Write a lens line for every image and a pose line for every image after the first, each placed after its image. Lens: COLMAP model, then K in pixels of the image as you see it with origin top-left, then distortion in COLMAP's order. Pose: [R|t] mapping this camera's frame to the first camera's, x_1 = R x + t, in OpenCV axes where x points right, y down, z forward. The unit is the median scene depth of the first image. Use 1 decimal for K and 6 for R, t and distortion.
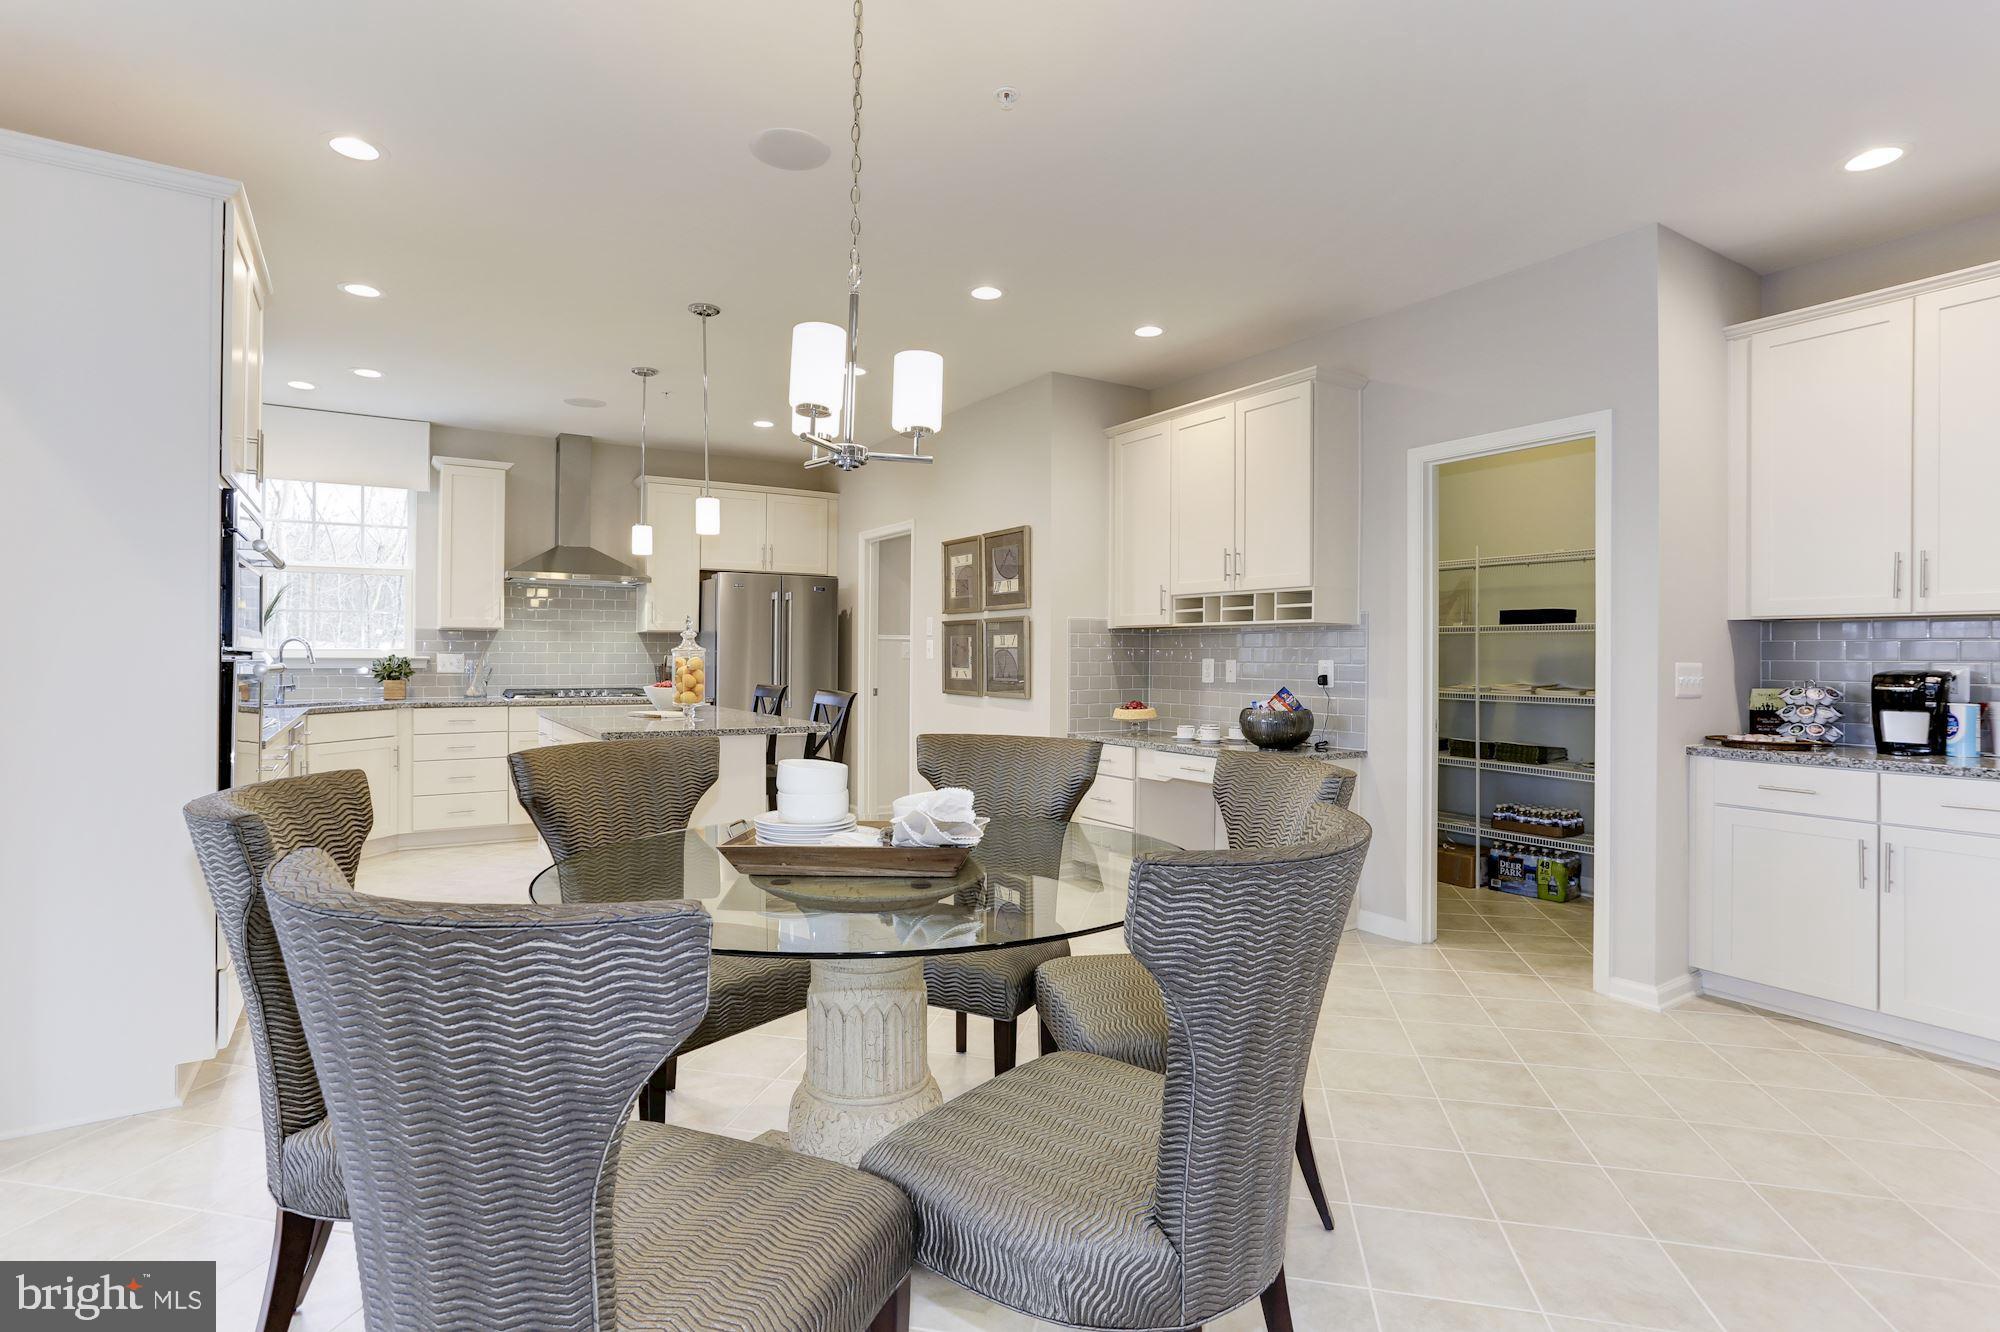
lens RADIAL K [[987.7, 0, 997.1], [0, 987.7, 654.7], [0, 0, 1]] dist [-0.062783, 0.041515]
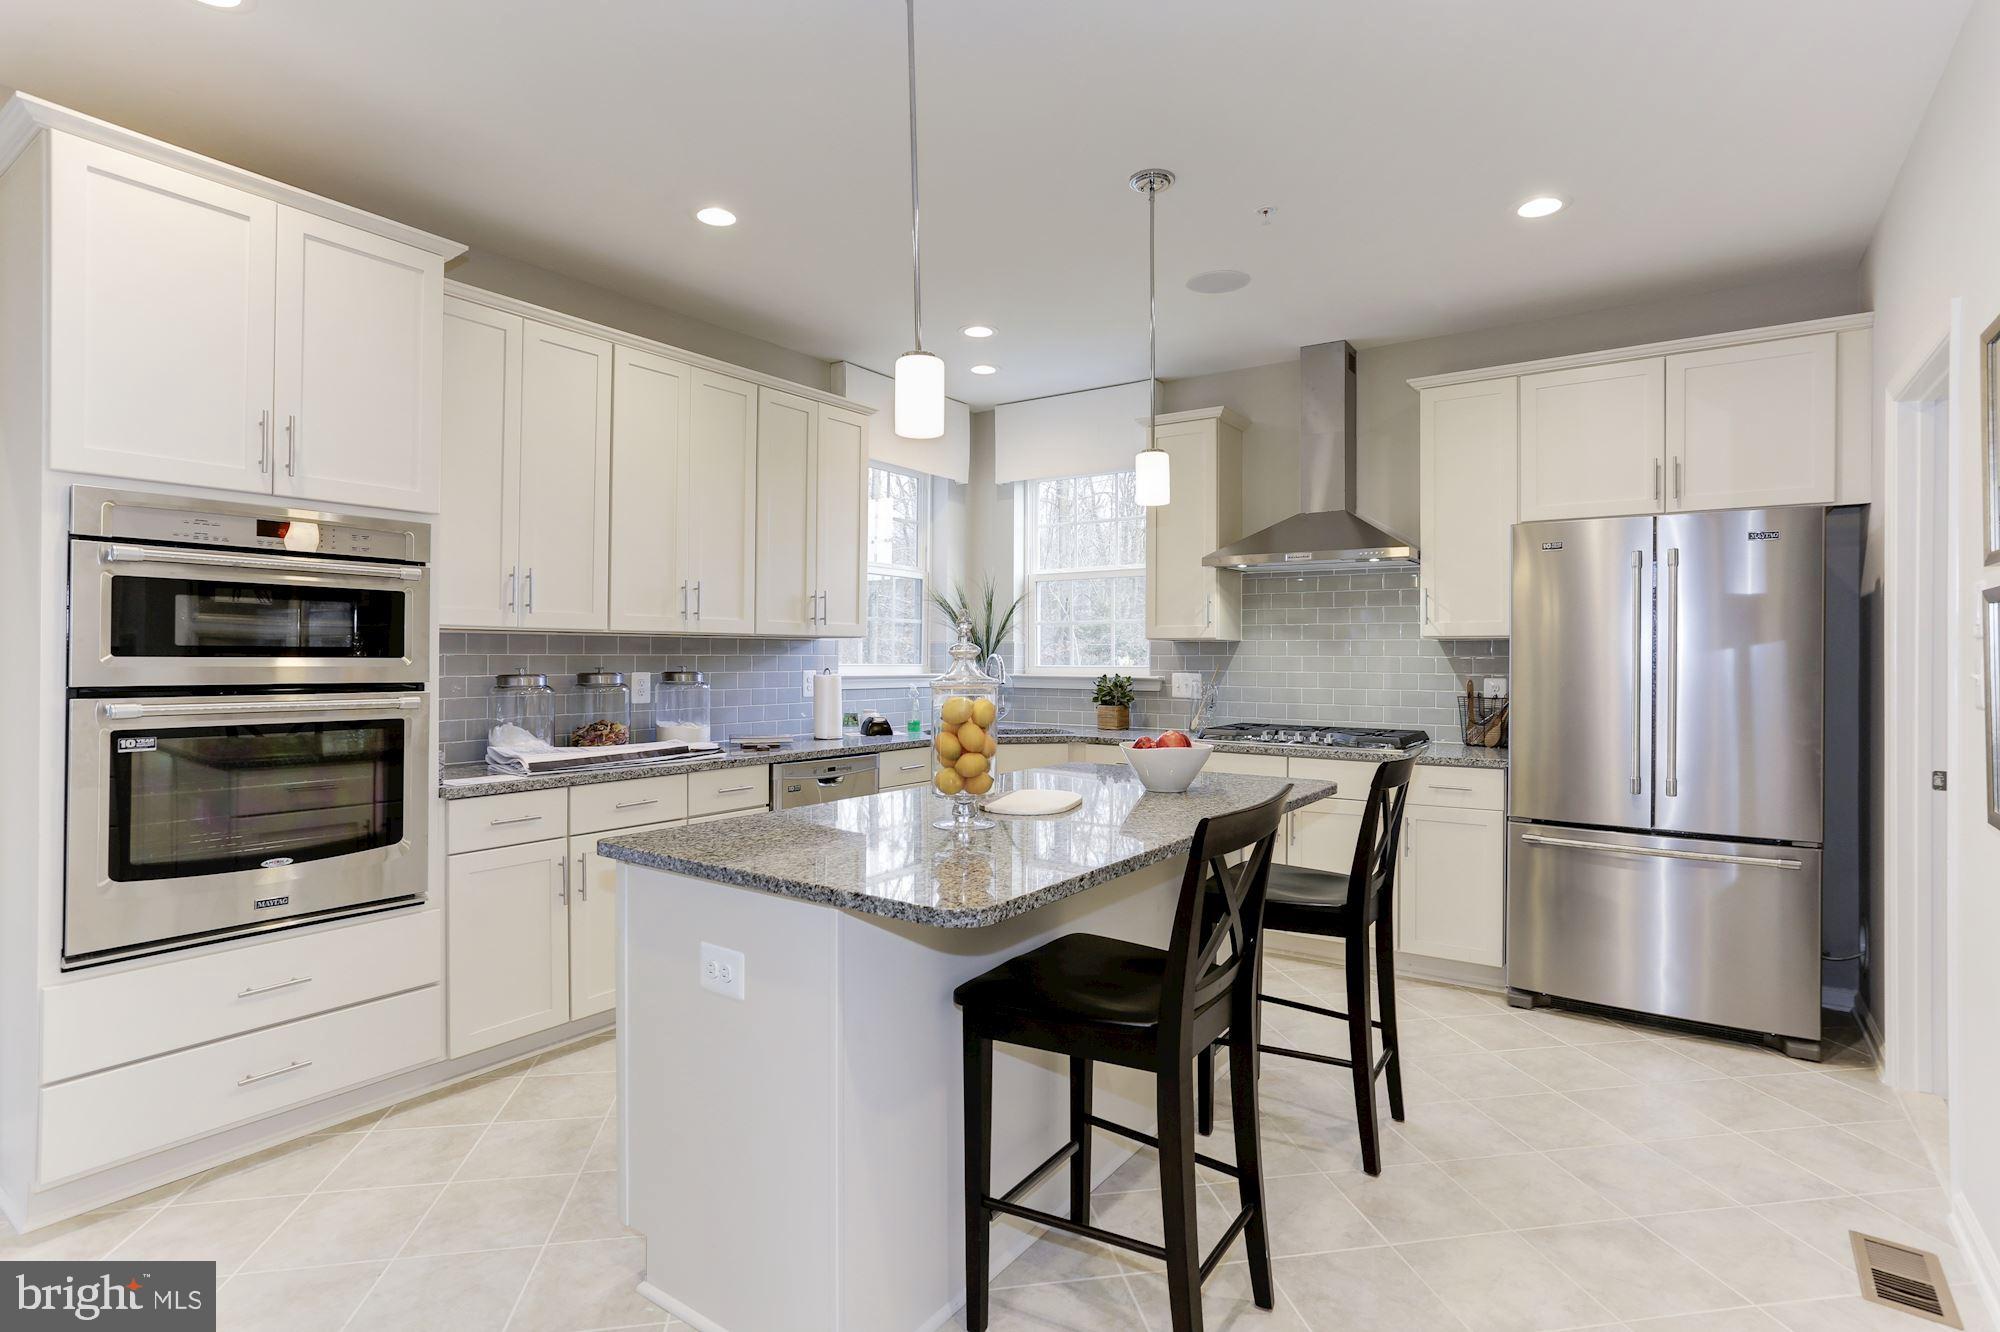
lens RADIAL K [[987.7, 0, 997.1], [0, 987.7, 654.7], [0, 0, 1]] dist [-0.062783, 0.041515]
pose [[0.373327, -0.006304, -0.927679, 0.102775], [-0.003094, 0.999963, -0.008041, -0.008645], [0.927695, 0.005872, 0.373293, 0.563302]]
